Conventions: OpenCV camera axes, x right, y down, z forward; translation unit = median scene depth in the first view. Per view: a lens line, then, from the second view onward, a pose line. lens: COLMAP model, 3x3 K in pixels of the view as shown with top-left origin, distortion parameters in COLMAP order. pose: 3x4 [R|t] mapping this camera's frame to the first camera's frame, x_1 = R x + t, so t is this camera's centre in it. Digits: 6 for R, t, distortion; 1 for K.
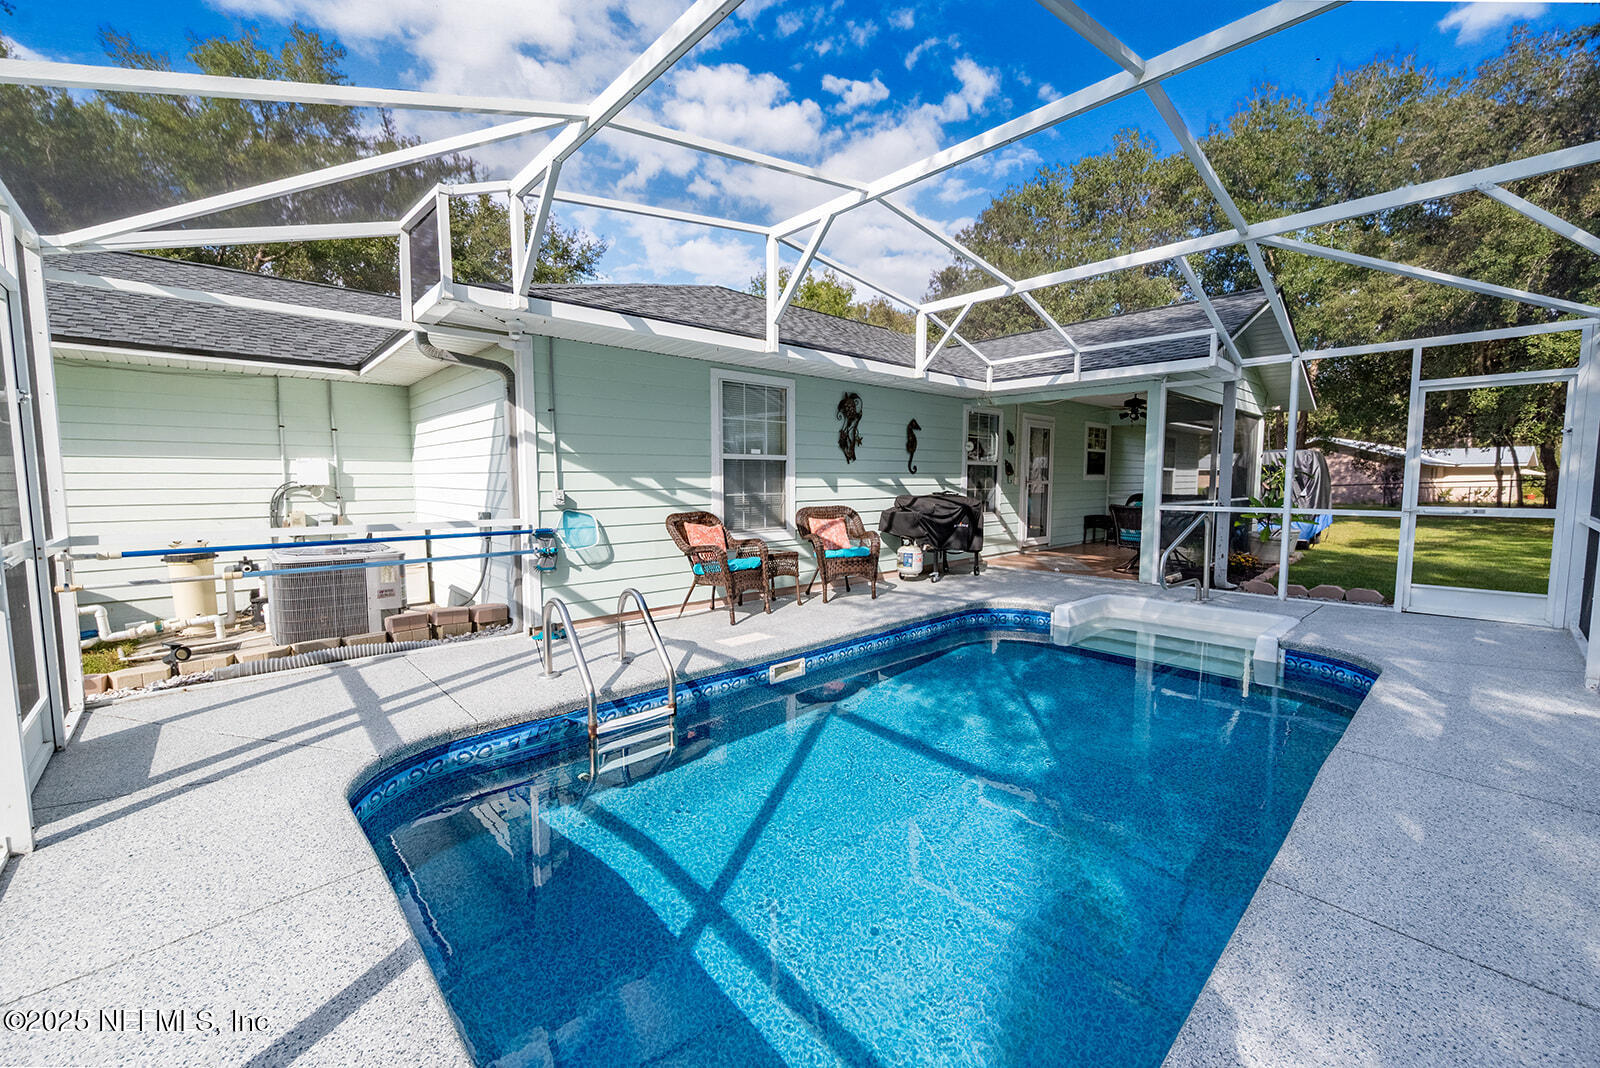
lens RADIAL K [[636.8, 0, 792.8], [0, 636.8, 537.3], [0, 0, 1]] dist [-0.002655, 0.000290]
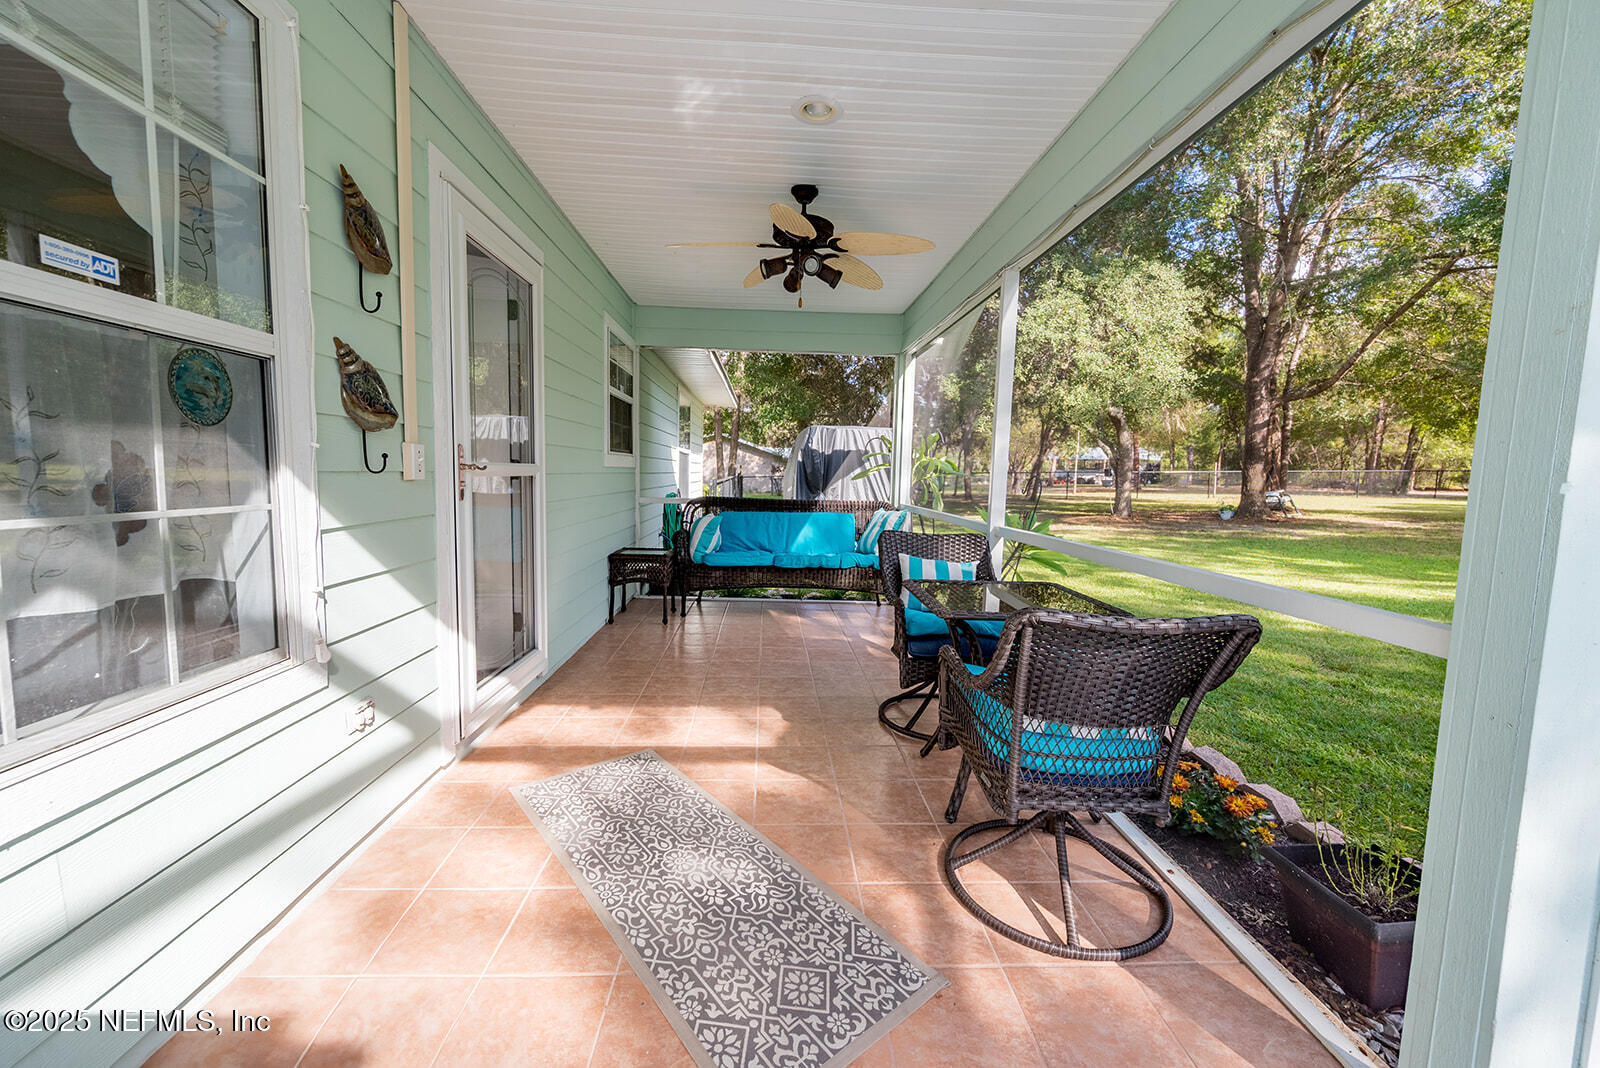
lens RADIAL K [[636.8, 0, 800.3], [0, 636.8, 538.0], [0, 0, 1]] dist [-0.002655, 0.000290]
pose [[0.639804, -0.061927, 0.766039, 0.395386], [0.046146, 0.998045, 0.042142, -0.096172], [-0.767151, 0.008387, 0.641412, 1.123522]]
